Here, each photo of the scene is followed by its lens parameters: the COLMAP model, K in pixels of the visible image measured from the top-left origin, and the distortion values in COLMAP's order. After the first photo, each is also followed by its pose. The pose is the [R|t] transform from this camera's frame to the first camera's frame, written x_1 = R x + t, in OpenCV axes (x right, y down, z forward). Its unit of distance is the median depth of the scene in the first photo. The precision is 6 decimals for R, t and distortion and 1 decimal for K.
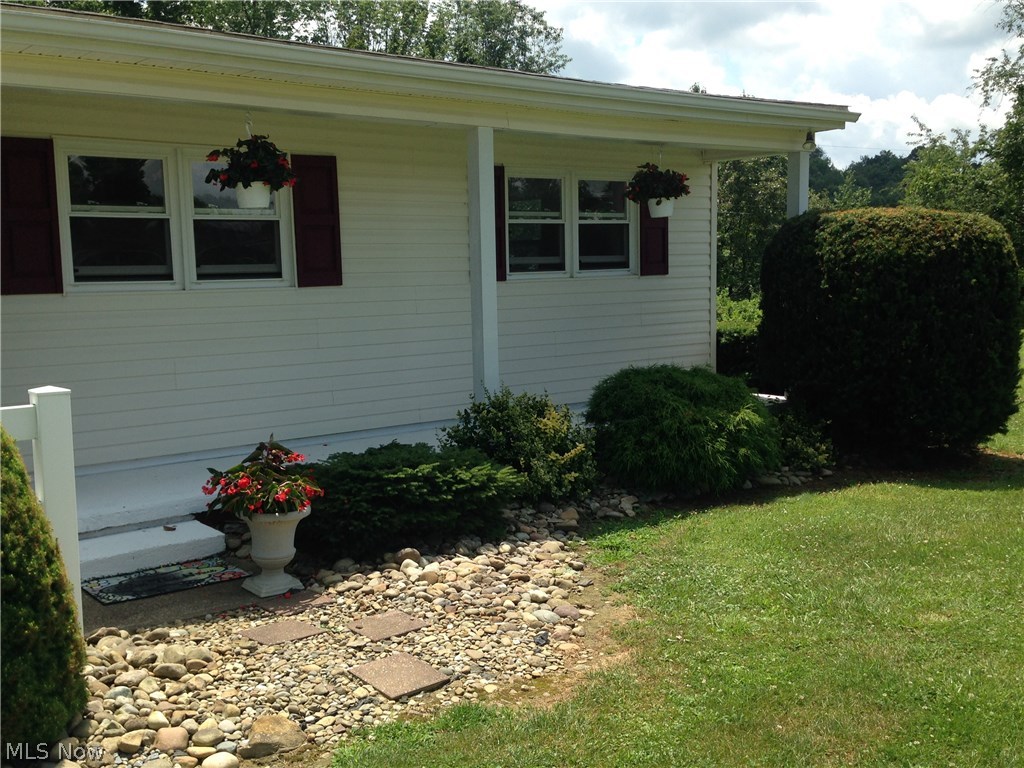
lens RADIAL K [[1106.2, 0, 516.9], [0, 1106.2, 383.4], [0, 0, 1]] dist [0.034728, 0.000000]
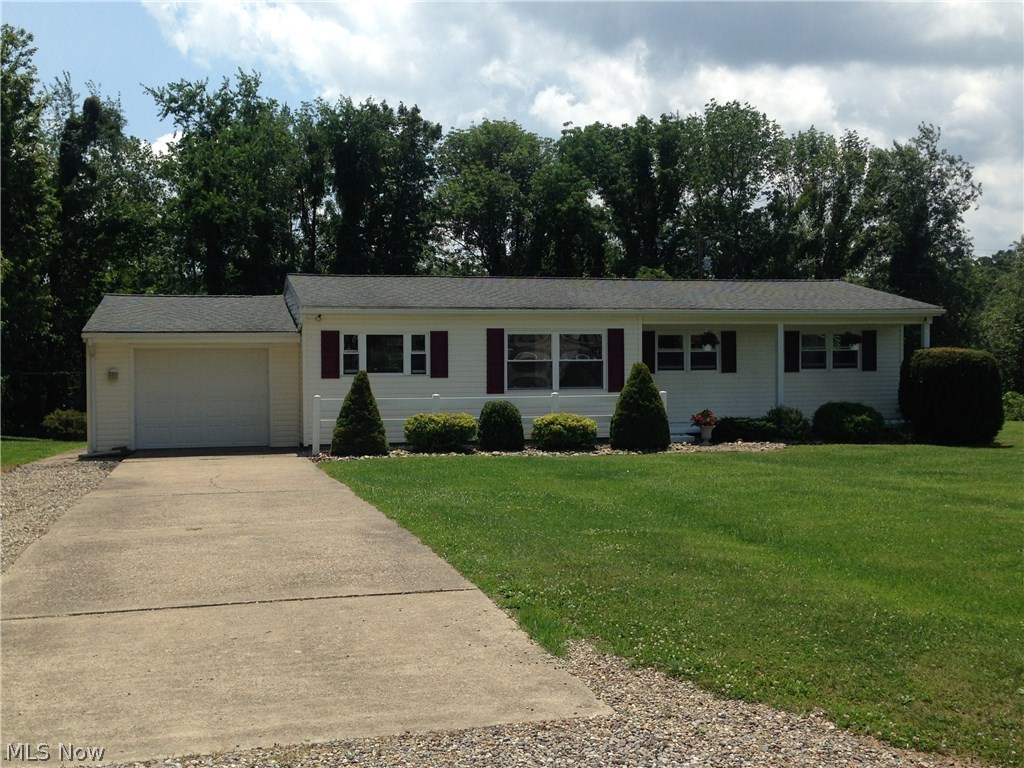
lens RADIAL K [[1183.6, 0, 513.0], [0, 1183.6, 382.0], [0, 0, 1]] dist [-0.028427, 0.000000]
pose [[0.913930, 0.021569, -0.405299, 0.622280], [-0.052603, 0.996459, -0.065589, 0.189919], [0.402449, 0.081264, 0.911828, -2.302866]]
